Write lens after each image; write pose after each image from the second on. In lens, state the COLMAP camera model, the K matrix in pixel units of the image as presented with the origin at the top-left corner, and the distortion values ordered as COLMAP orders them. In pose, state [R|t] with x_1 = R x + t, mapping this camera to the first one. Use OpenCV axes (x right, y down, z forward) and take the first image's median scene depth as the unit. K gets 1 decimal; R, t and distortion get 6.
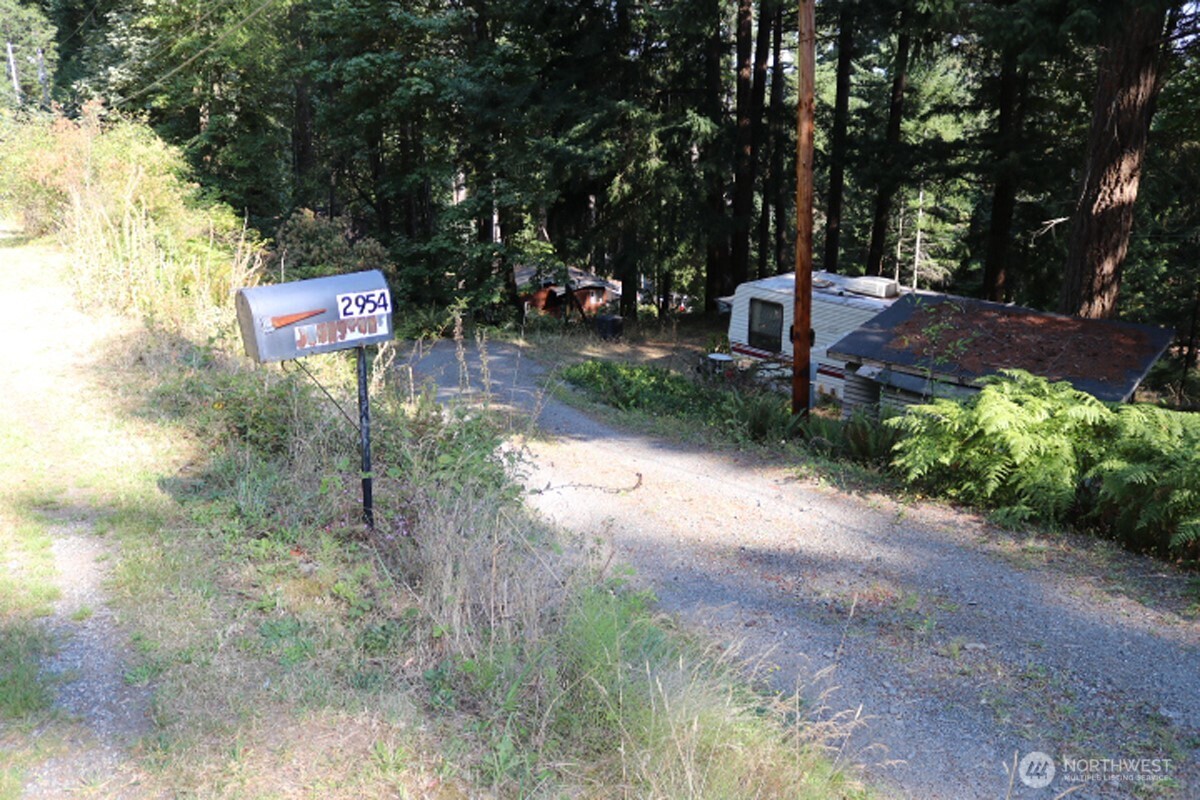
lens RADIAL K [[986.1, 0, 598.0], [0, 986.1, 400.3], [0, 0, 1]] dist [-0.146584, 0.102198]
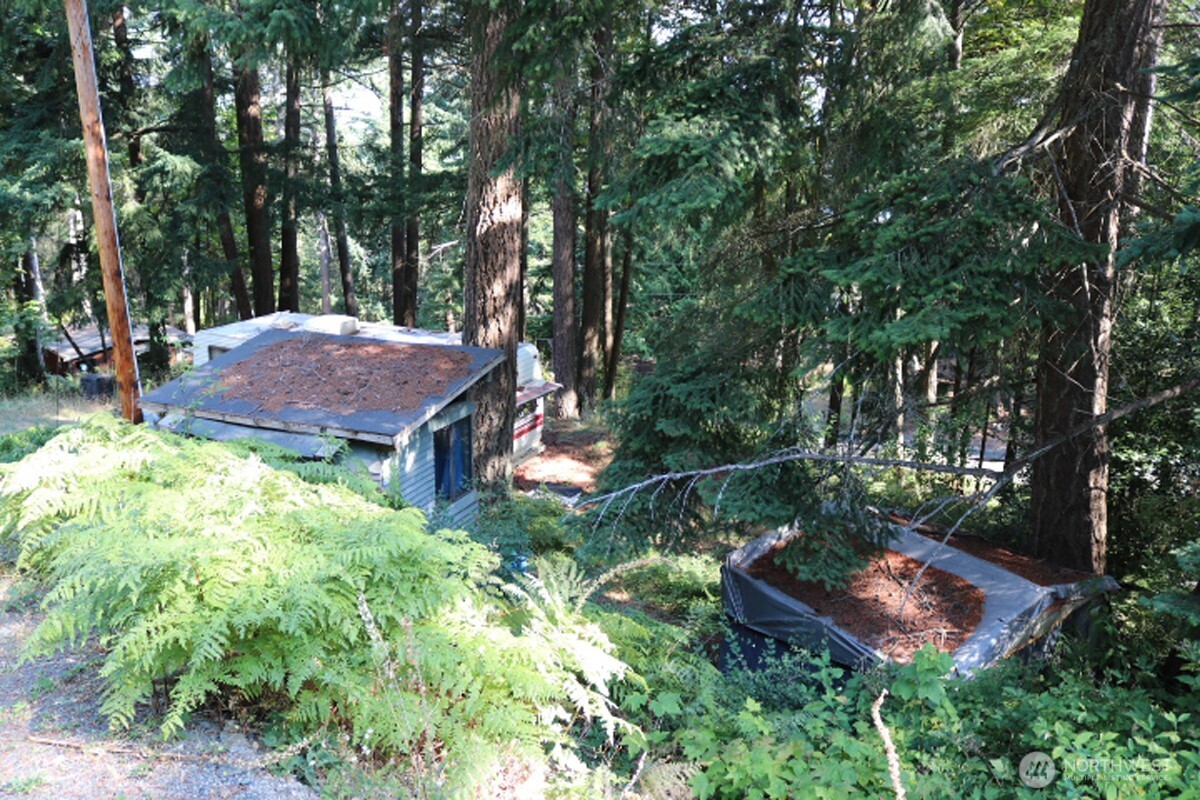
lens RADIAL K [[986.1, 0, 601.3], [0, 986.1, 401.4], [0, 0, 1]] dist [-0.146584, 0.102198]
pose [[0.937110, -0.076134, 0.340630, 0.283613], [0.091187, 0.995429, -0.028378, 0.011726], [-0.336913, 0.057654, 0.939769, 0.027307]]
